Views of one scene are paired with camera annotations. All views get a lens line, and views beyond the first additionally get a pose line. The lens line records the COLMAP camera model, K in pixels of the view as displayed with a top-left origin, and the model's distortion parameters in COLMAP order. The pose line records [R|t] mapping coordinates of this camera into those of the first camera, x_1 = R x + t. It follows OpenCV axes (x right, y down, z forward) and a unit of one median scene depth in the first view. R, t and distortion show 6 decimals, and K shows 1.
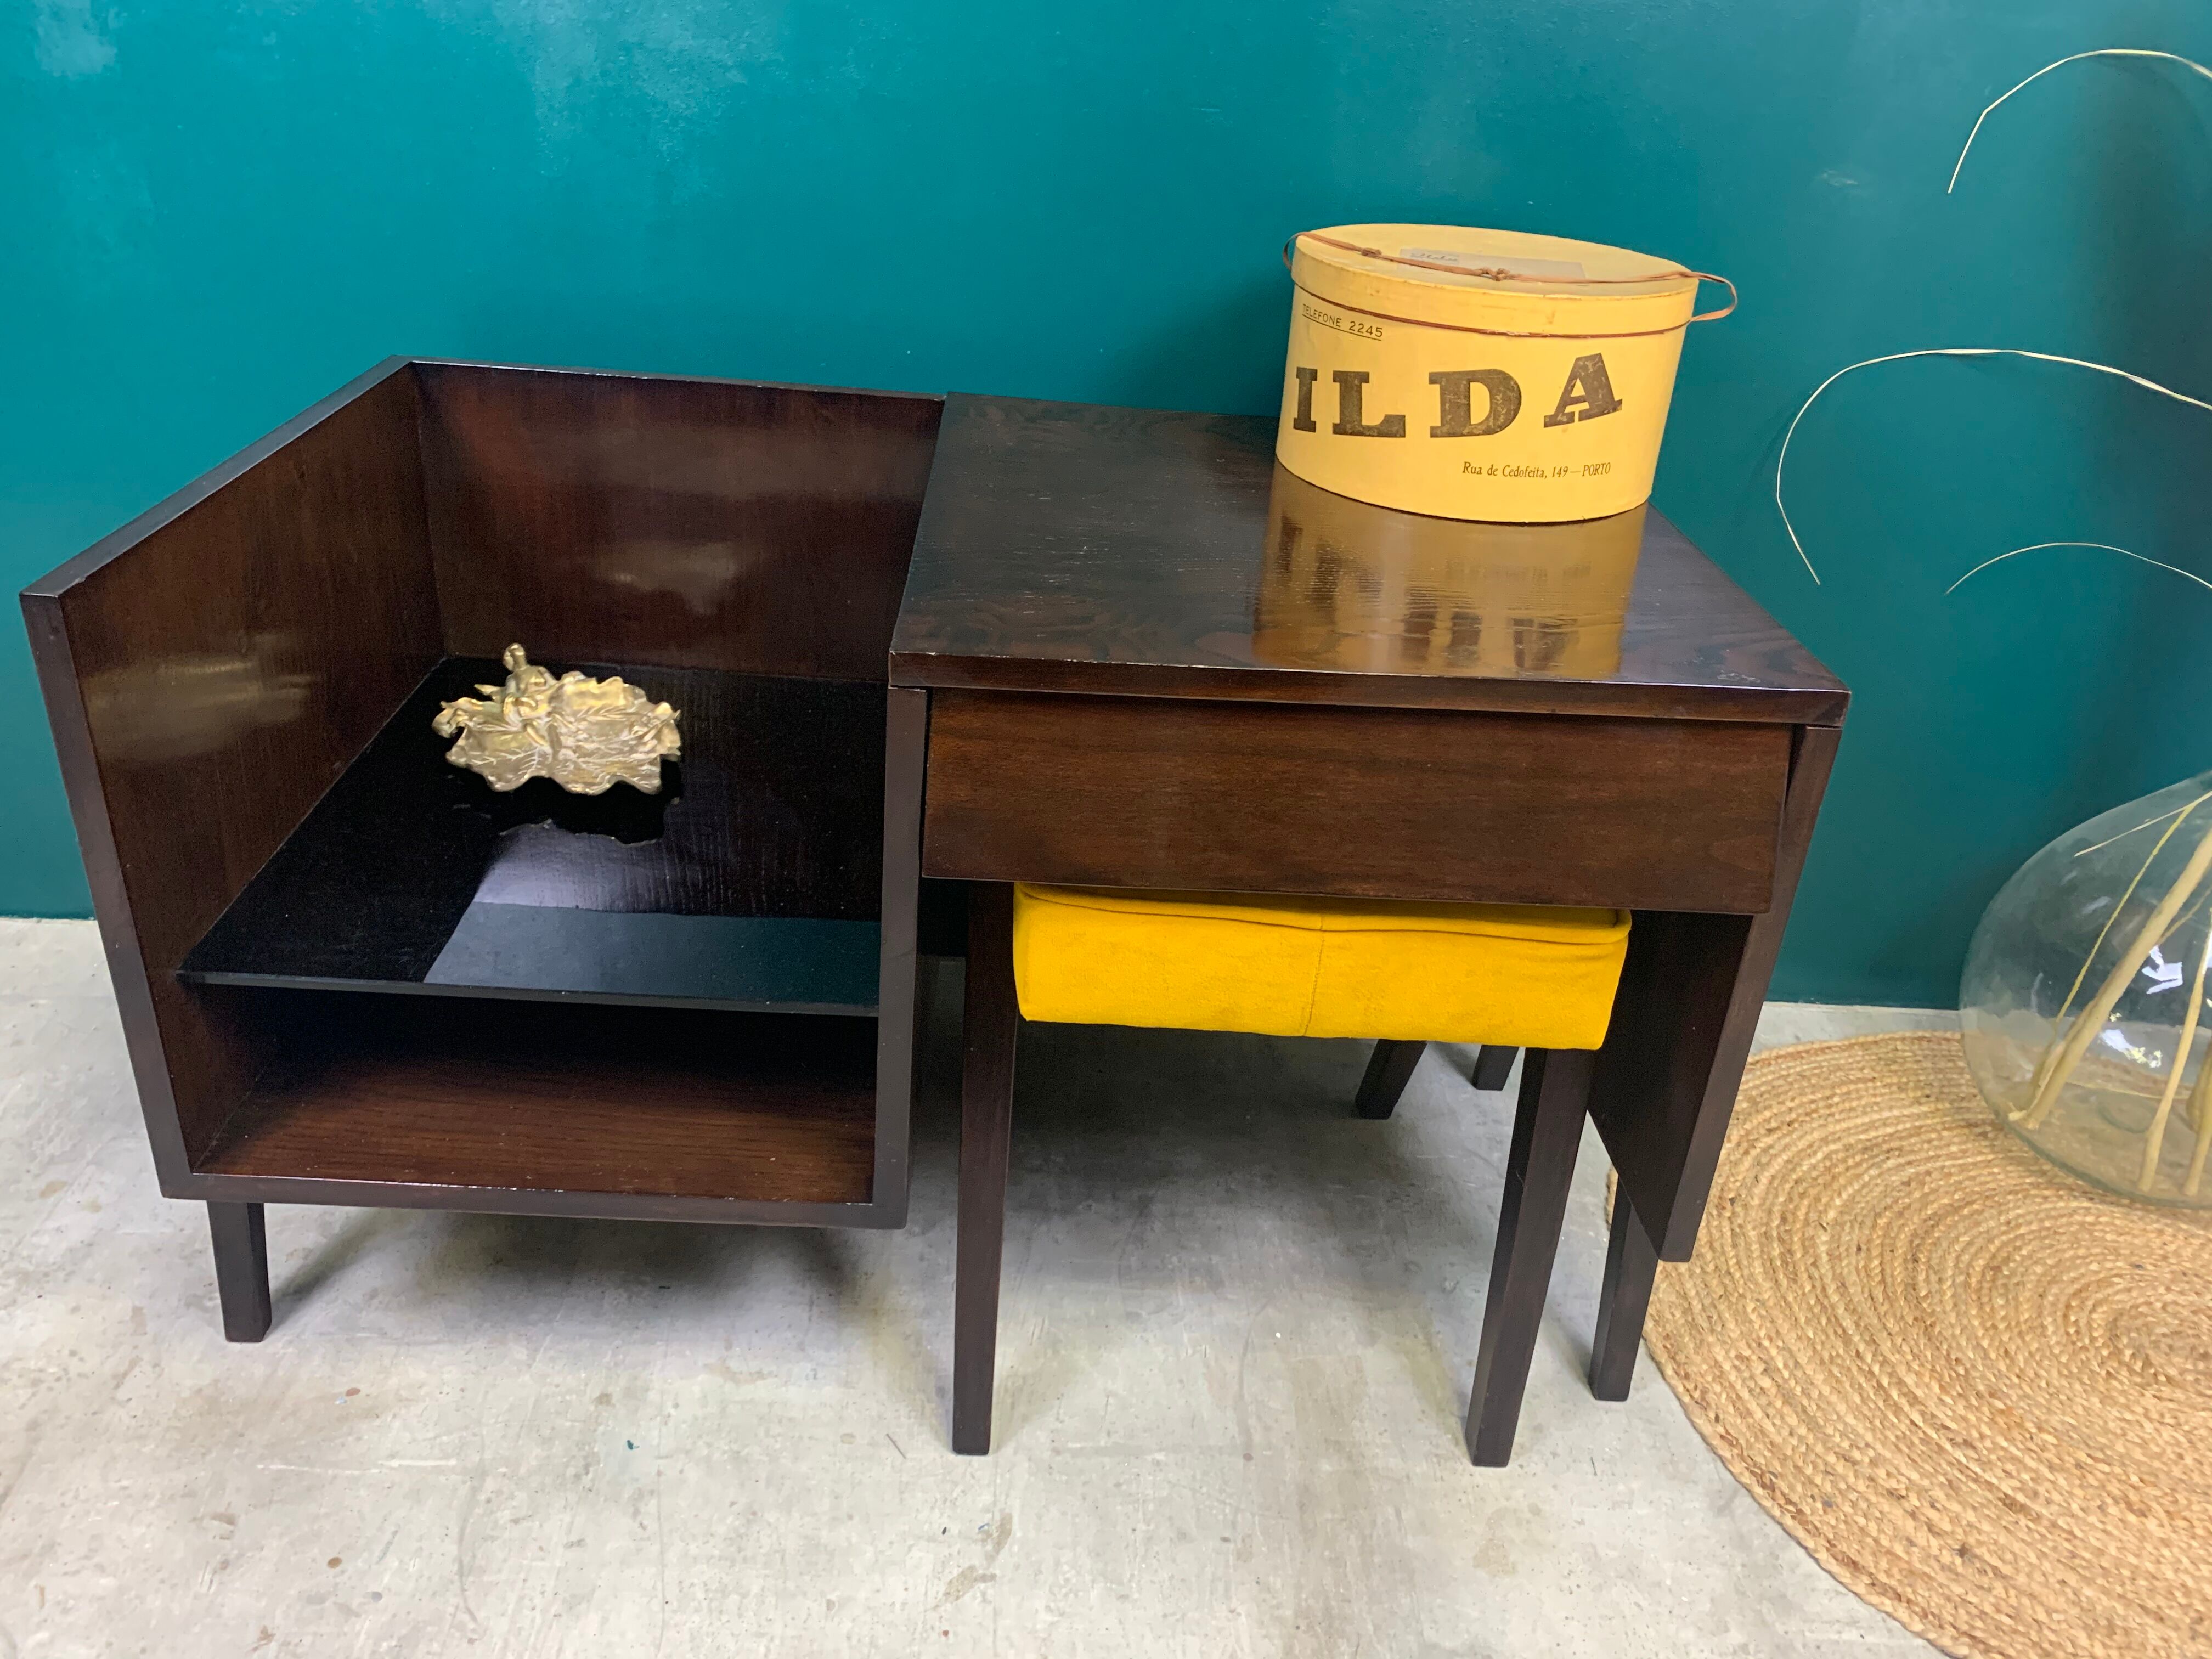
lens RADIAL K [[1699.1, 0, 1102.6], [0, 1699.1, 819.1], [0, 0, 1]] dist [0.004251, 0.000374]
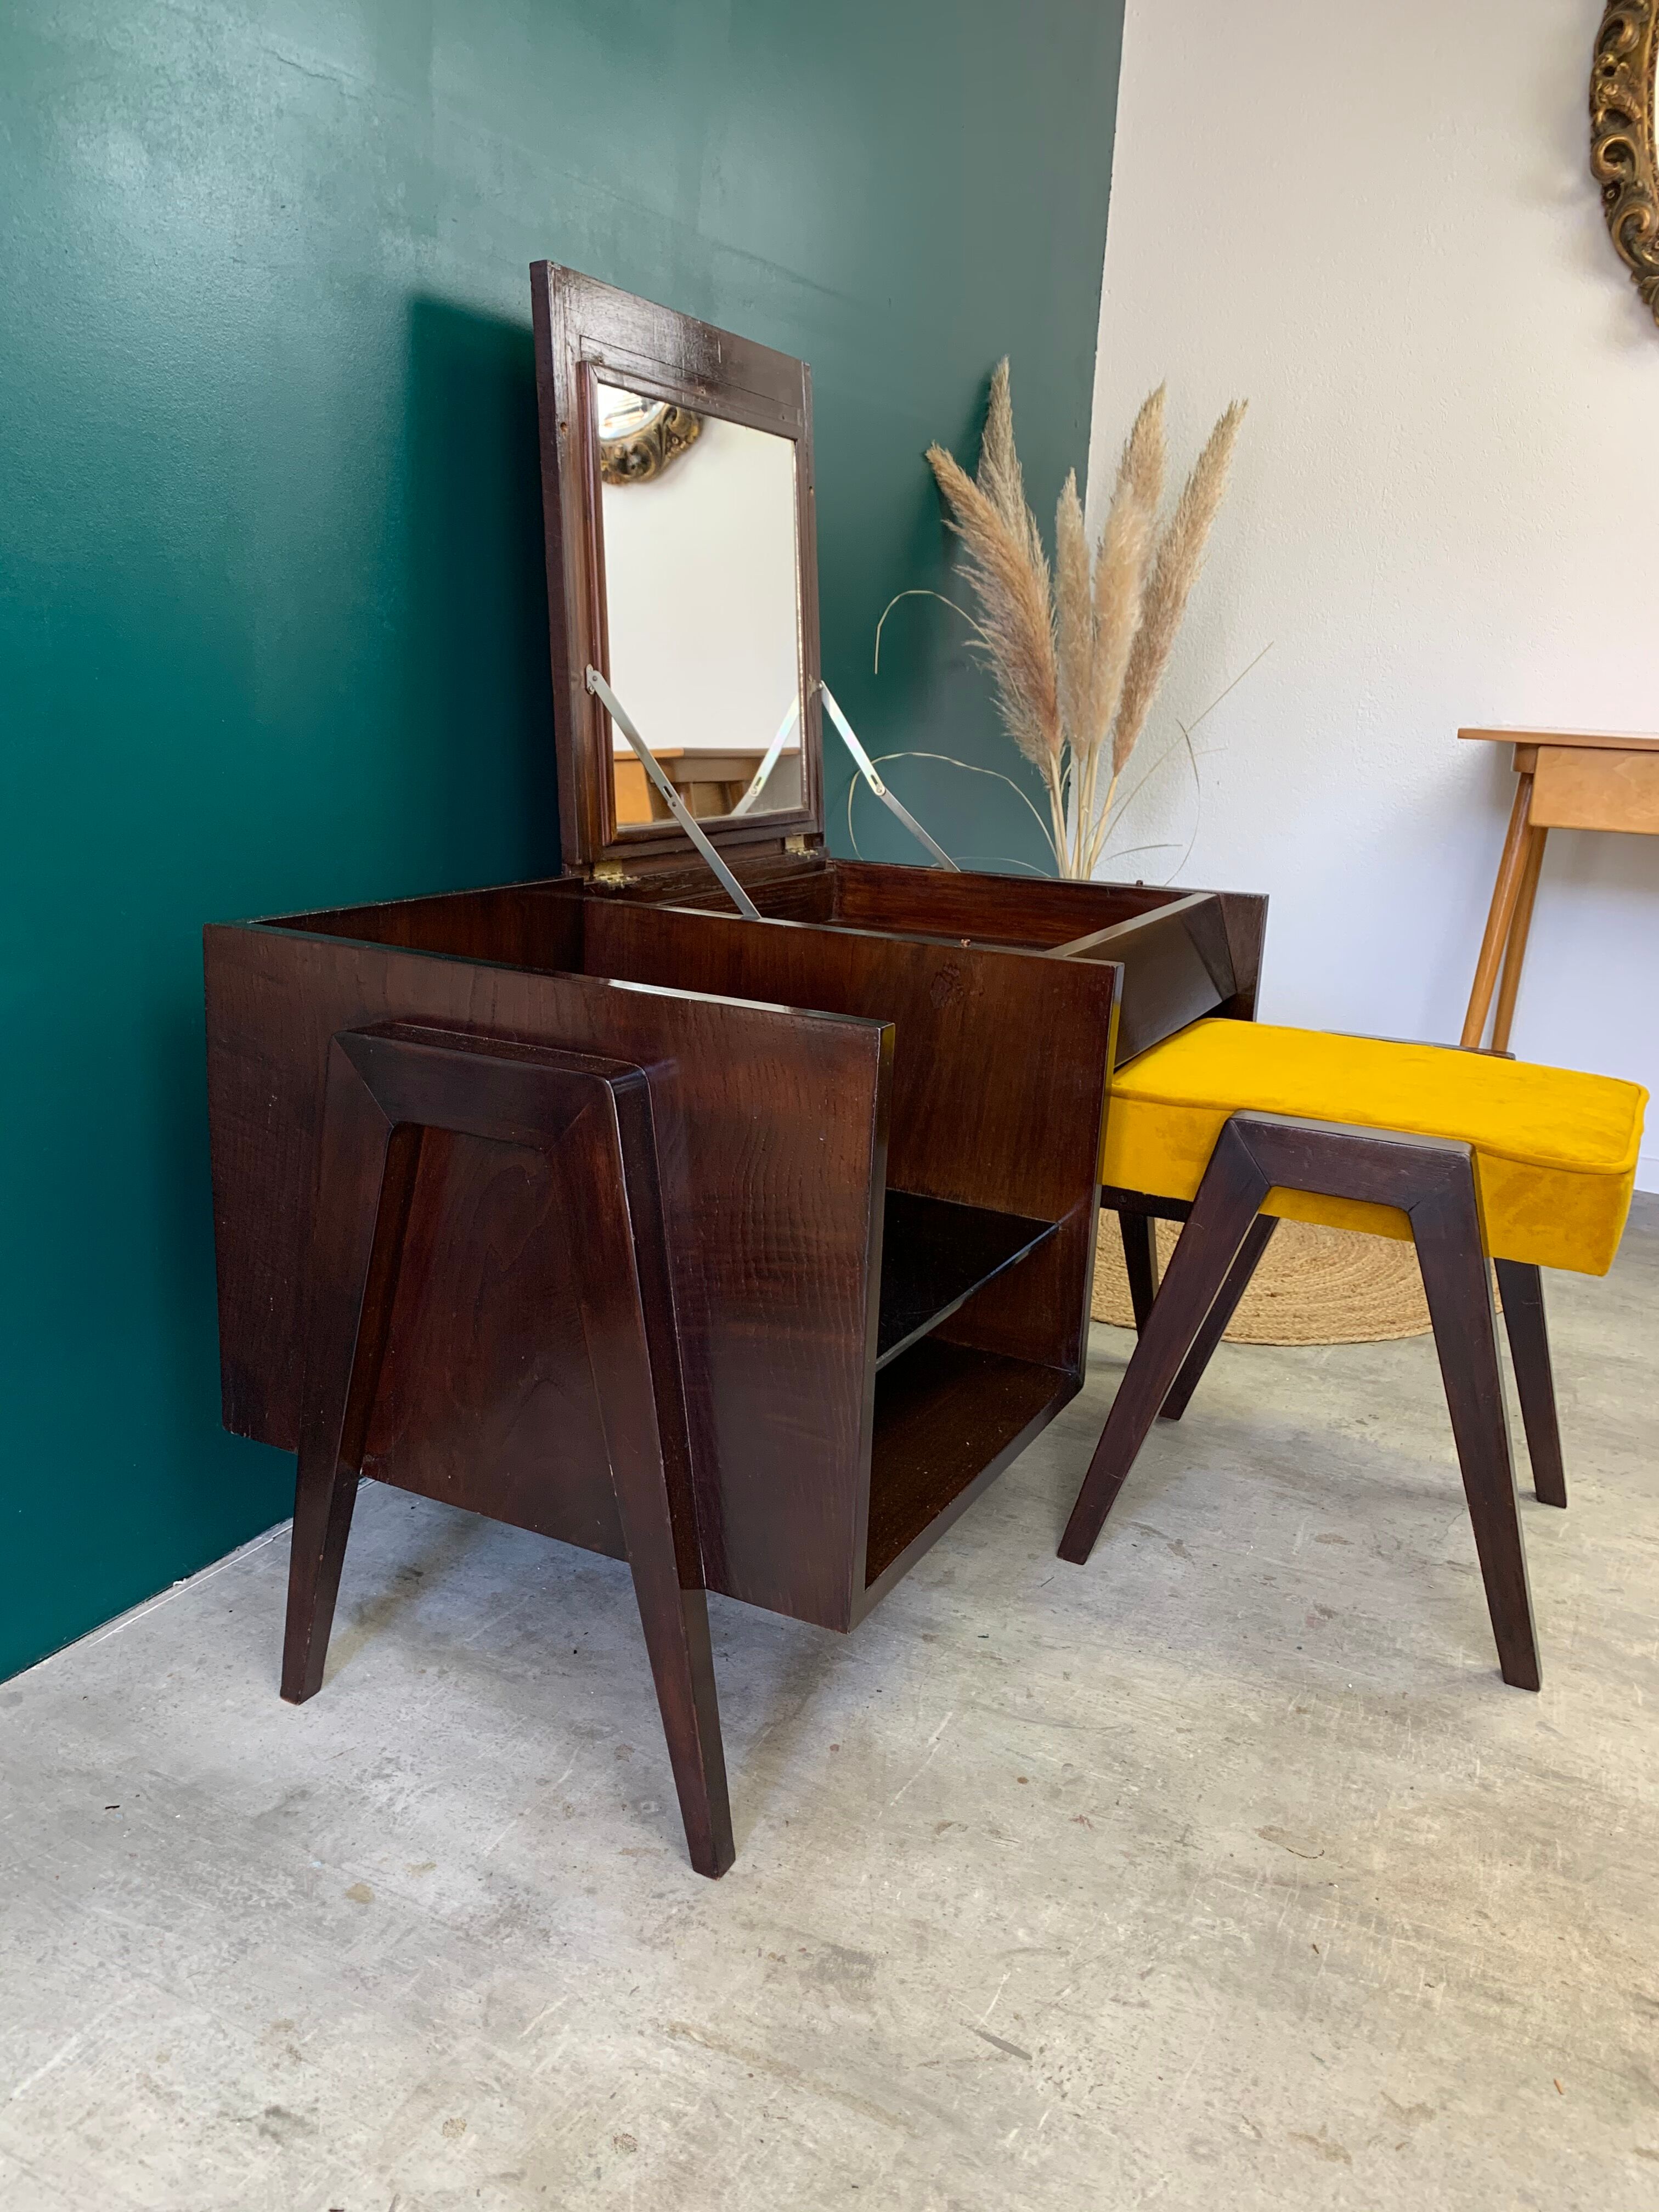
lens RADIAL K [[1699.1, 0, 814.9], [0, 1699.1, 1091.4], [0, 0, 1]] dist [0.004251, 0.000374]
pose [[0.489779, -0.262799, 0.831296, -1.236737], [0.395948, 0.916535, 0.056462, -0.116433], [-0.776750, 0.301496, 0.552955, 0.275467]]
